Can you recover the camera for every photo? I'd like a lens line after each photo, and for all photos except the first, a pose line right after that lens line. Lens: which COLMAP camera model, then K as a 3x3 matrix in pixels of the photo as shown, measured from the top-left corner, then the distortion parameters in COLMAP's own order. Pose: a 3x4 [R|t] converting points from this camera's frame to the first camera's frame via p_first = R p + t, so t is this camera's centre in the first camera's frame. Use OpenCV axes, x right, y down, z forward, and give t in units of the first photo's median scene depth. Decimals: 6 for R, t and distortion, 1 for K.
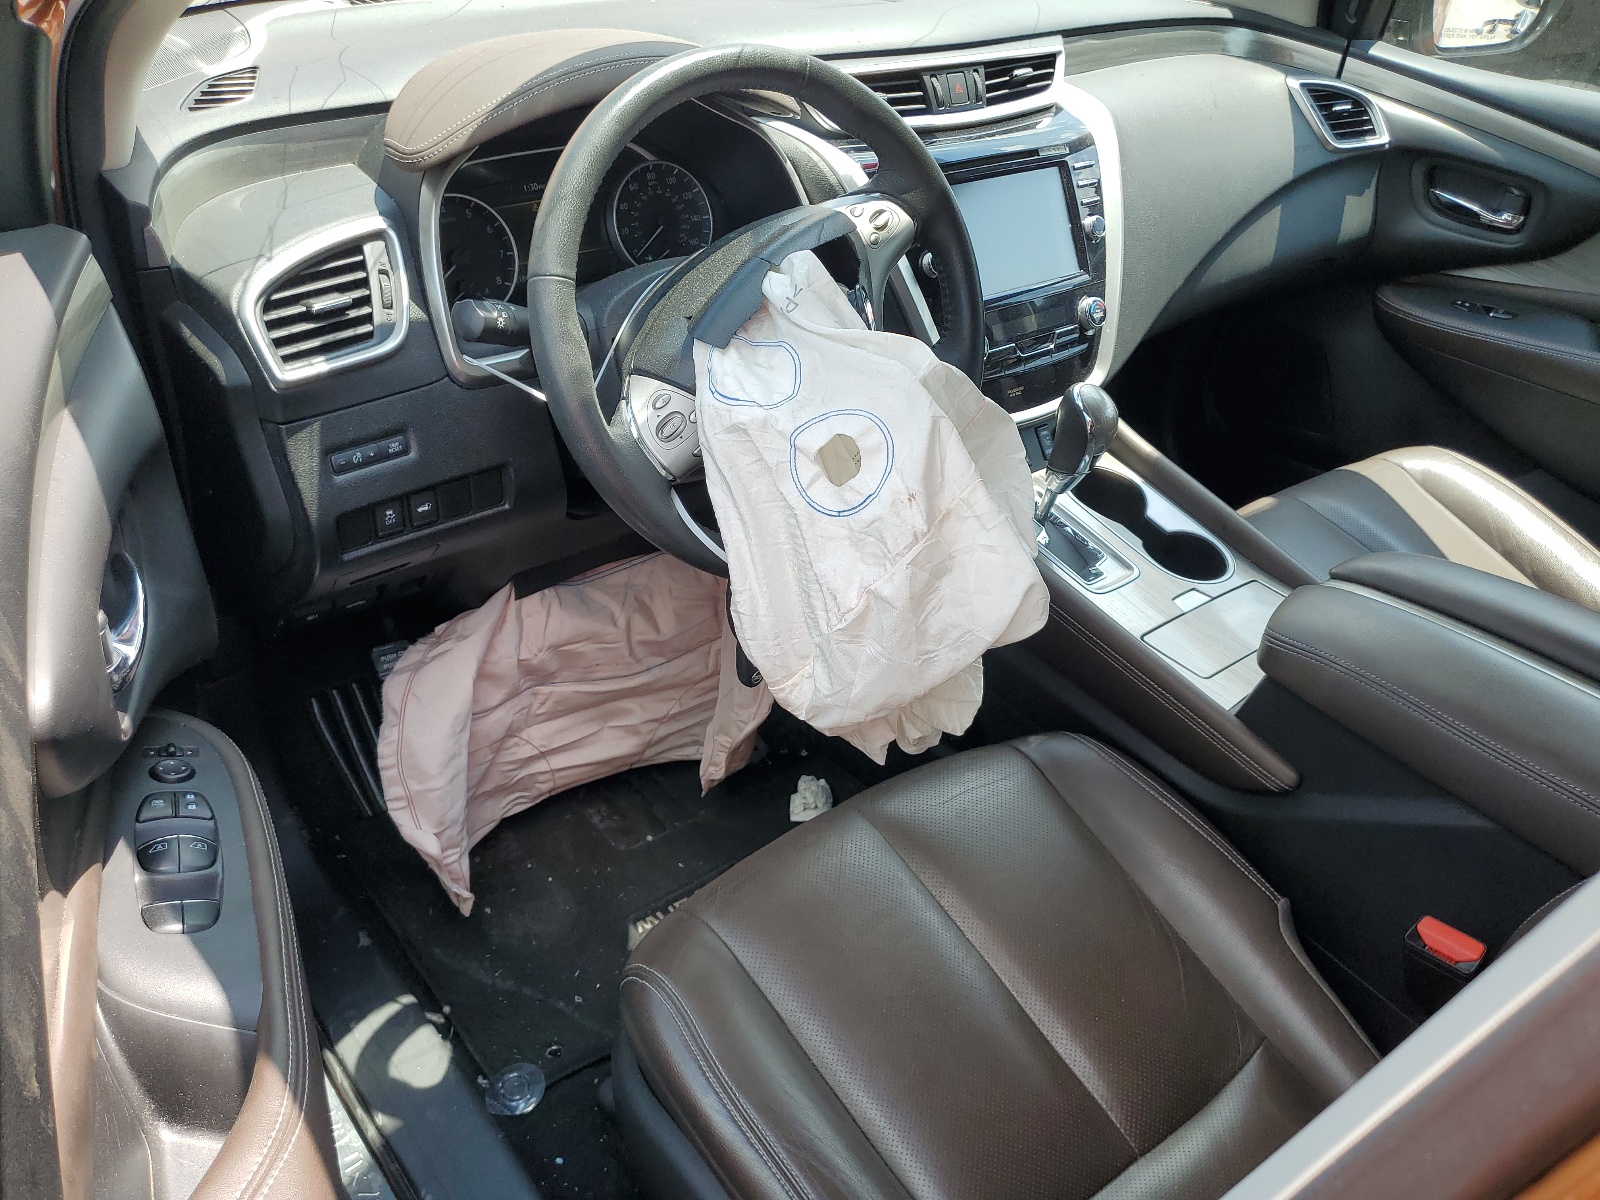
lens RADIAL K [[1207.3, 0, 800.0], [0, 1207.3, 600.0], [0, 0, 1]] dist [0.045977, -0.000600]
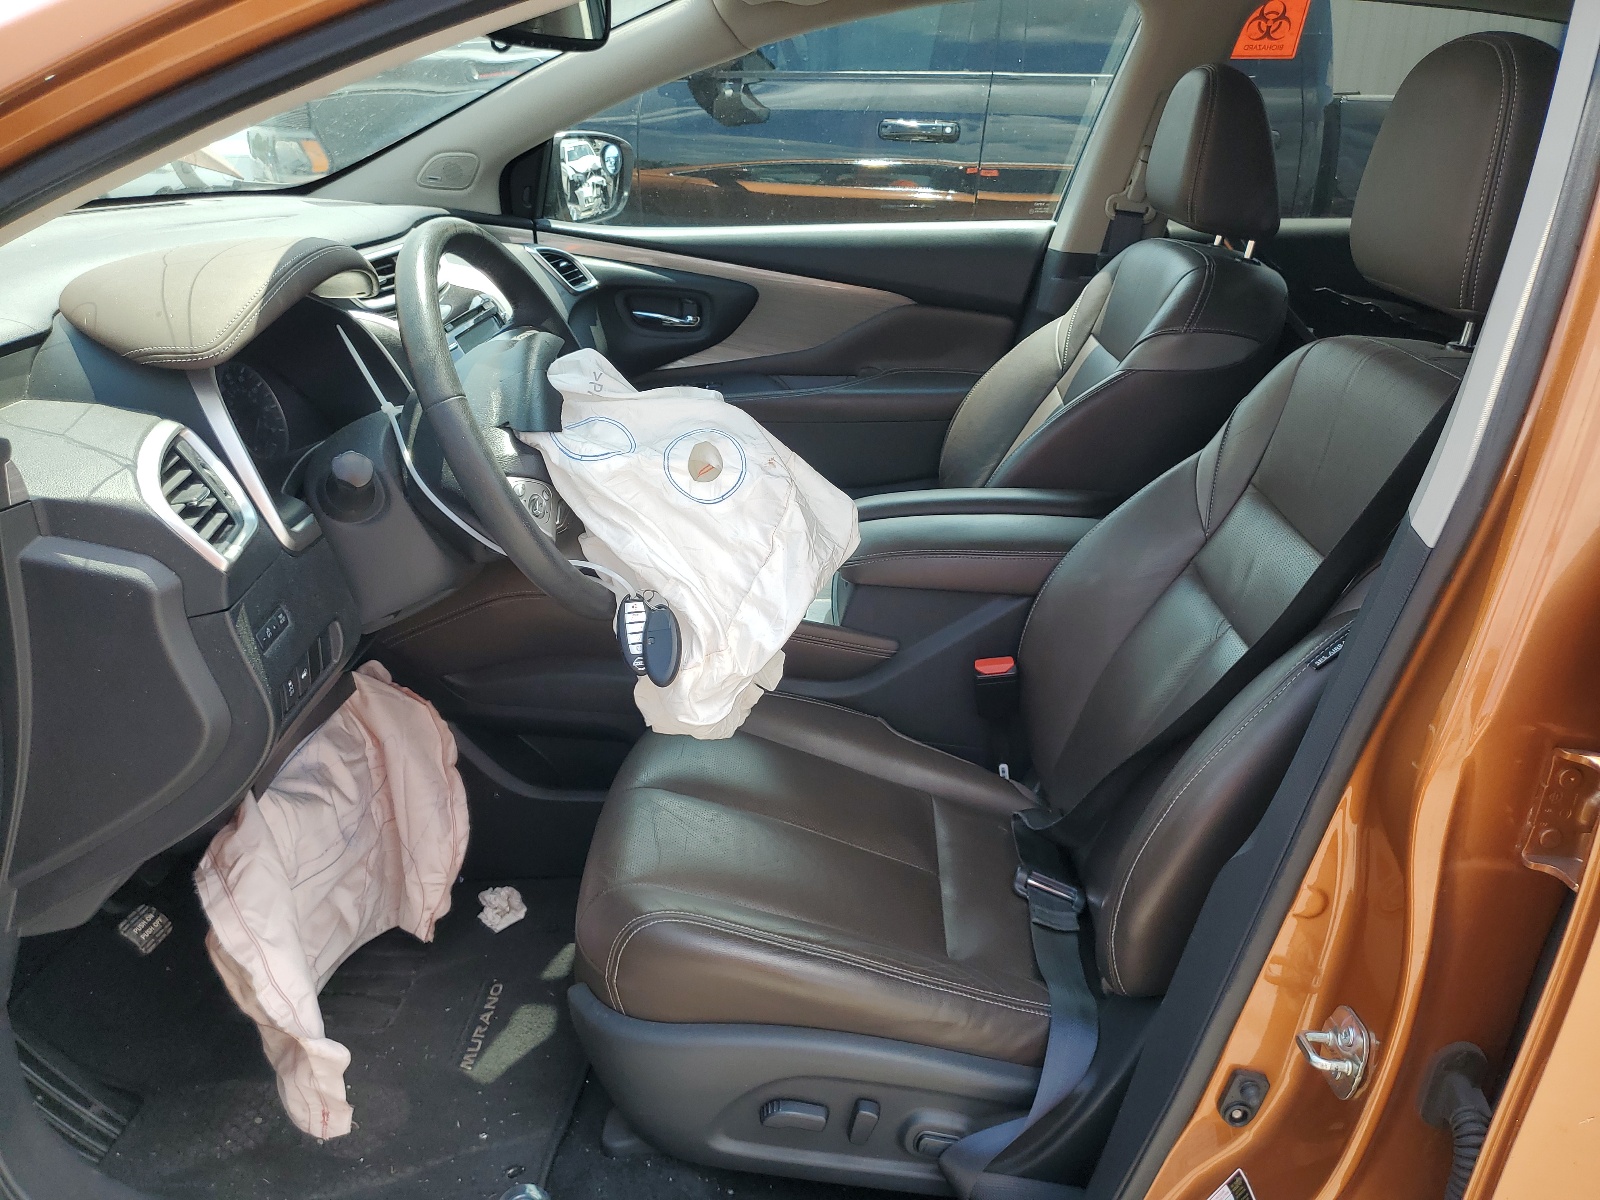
lens RADIAL K [[1207.3, 0, 800.0], [0, 1207.3, 600.0], [0, 0, 1]] dist [0.045977, -0.000600]
pose [[0.673553, -0.324431, 0.664132, -0.529260], [0.427033, 0.904195, 0.008612, 0.030663], [-0.603298, 0.277806, 0.747566, -0.036366]]
